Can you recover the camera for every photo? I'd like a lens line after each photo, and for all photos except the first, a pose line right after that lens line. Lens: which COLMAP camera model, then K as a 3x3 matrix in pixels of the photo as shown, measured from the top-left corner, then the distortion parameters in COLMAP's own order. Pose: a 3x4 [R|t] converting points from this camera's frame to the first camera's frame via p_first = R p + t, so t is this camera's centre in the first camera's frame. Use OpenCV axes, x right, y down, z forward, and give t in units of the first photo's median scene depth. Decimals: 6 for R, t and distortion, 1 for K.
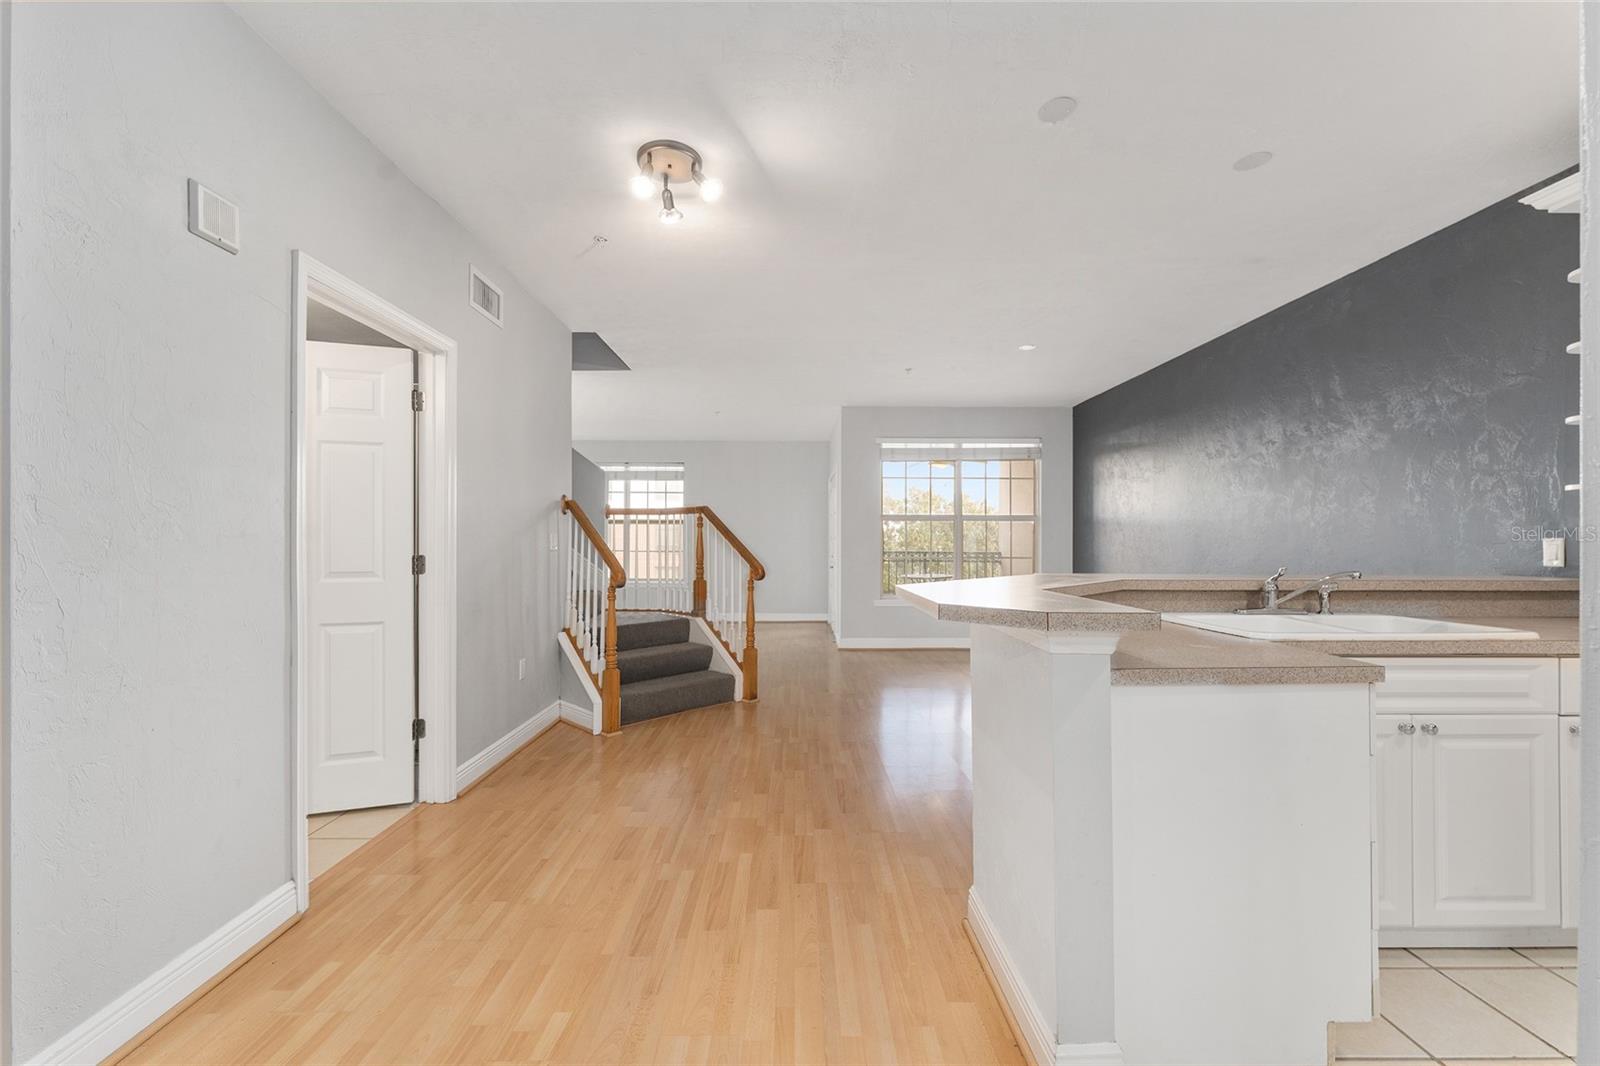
lens RADIAL K [[637.4, 0, 797.8], [0, 637.4, 540.8], [0, 0, 1]] dist [0.000396, -0.000386]
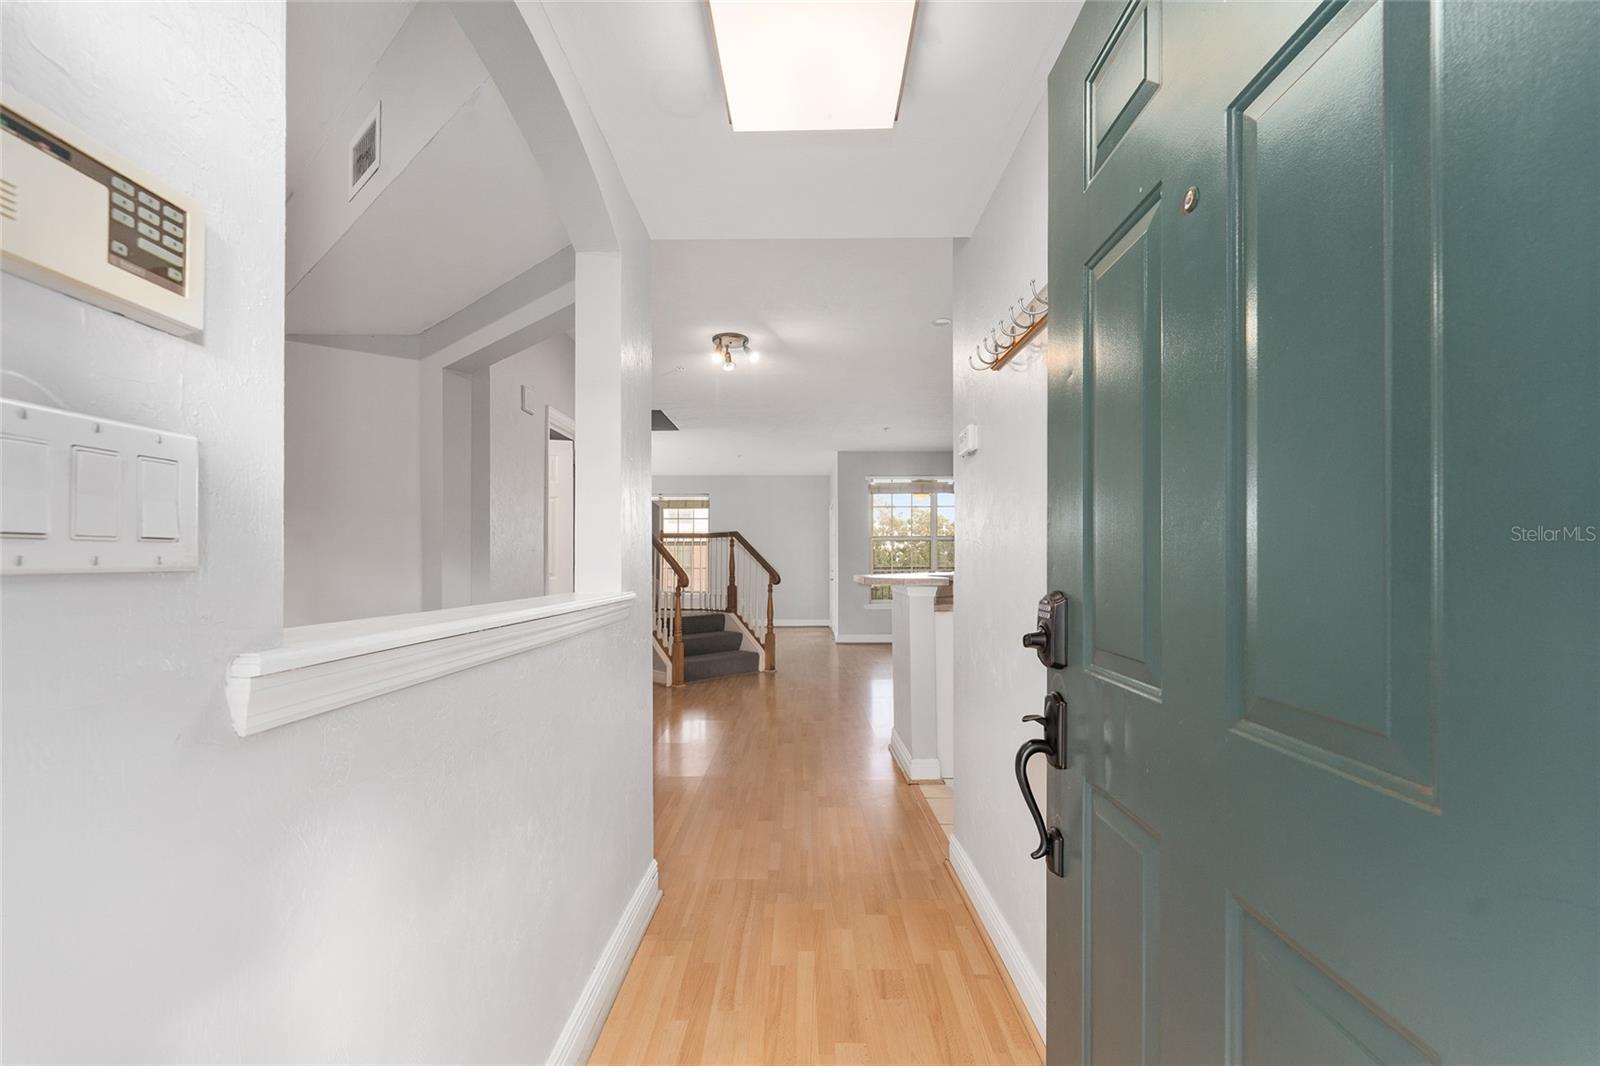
lens RADIAL K [[648.3, 0, 801.2], [0, 648.3, 545.8], [0, 0, 1]] dist [0.000098, -0.000003]
pose [[0.999977, -0.004426, -0.005080, 0.001781], [0.004298, 0.999680, -0.024915, 0.013345], [0.005189, 0.024892, 0.999677, -0.443810]]
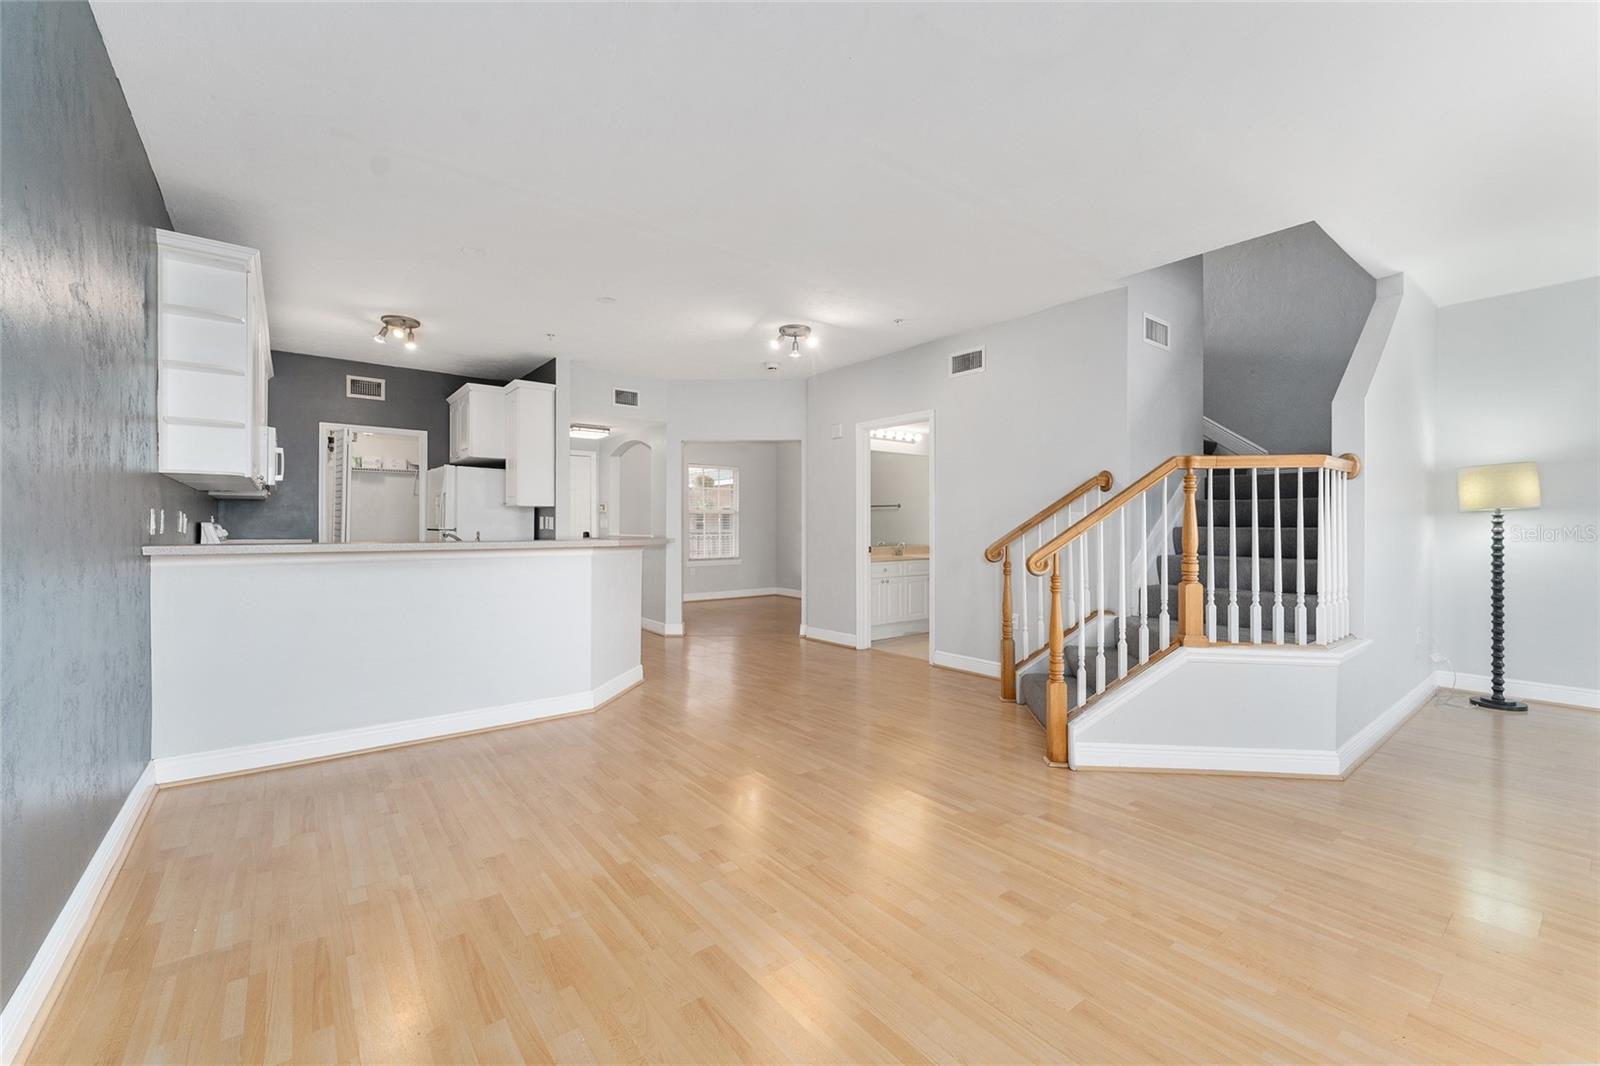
lens RADIAL K [[656.5, 0, 804.9], [0, 656.5, 523.8], [0, 0, 1]] dist [0.000101, 0.000133]
pose [[-0.788739, -0.006372, -0.614695, 0.567242], [-0.003039, 0.999974, -0.006466, 0.013740], [0.614721, -0.003232, -0.788738, 1.444326]]
